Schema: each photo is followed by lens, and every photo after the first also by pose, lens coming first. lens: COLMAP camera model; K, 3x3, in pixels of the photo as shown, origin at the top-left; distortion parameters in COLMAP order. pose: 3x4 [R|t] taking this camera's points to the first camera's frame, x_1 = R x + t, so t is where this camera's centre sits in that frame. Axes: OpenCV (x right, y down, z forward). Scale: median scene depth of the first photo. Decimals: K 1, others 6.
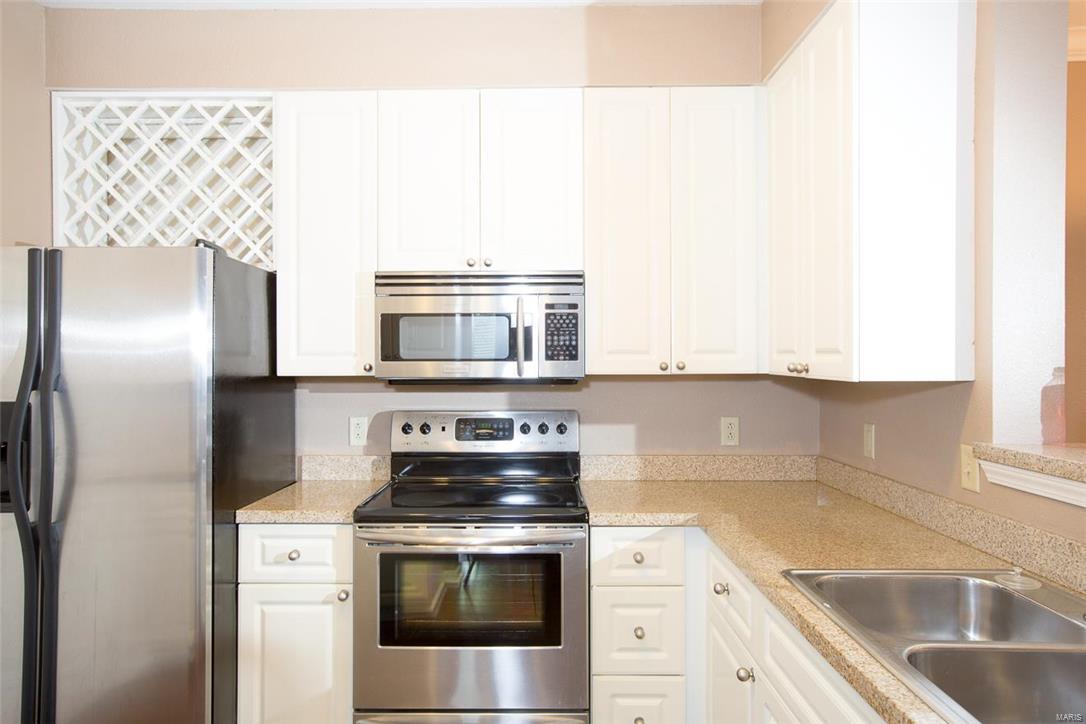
lens RADIAL K [[738.1, 0, 543.0], [0, 738.1, 362.0], [0, 0, 1]] dist [0.002937, 0.002071]
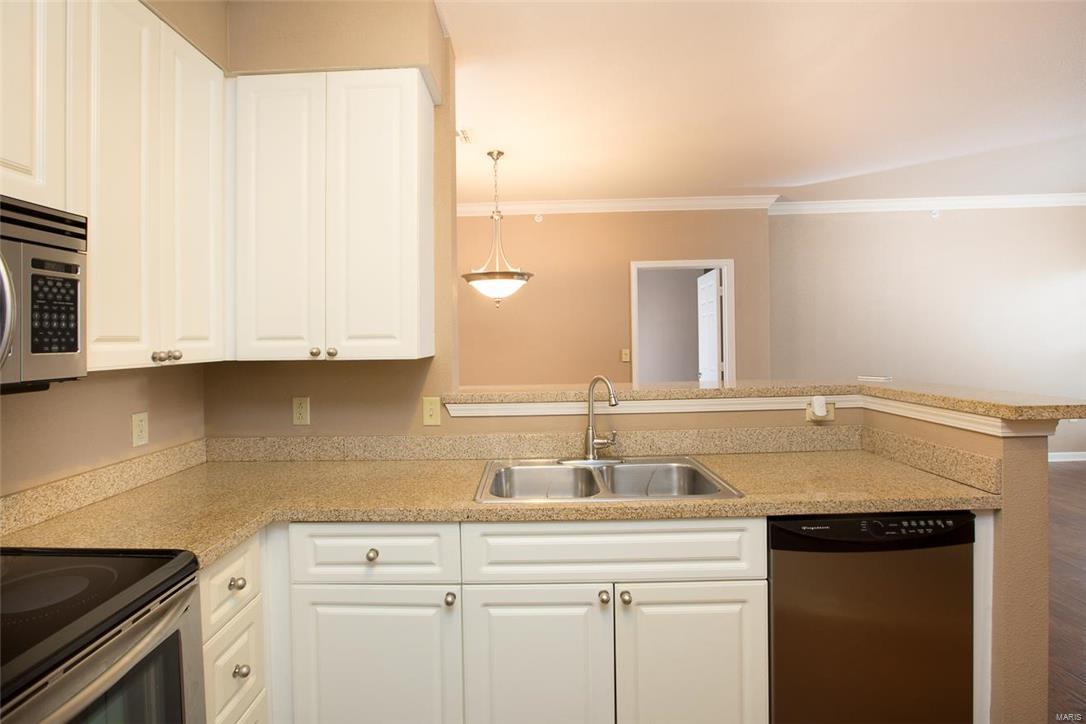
lens RADIAL K [[510.0, 0, 541.8], [0, 510.0, 340.4], [0, 0, 1]] dist [-0.000250, -0.000089]
pose [[0.027609, -0.002112, 0.999617, -0.397743], [0.022035, 0.999756, 0.001504, -0.003813], [-0.999376, 0.021985, 0.027649, 0.573636]]
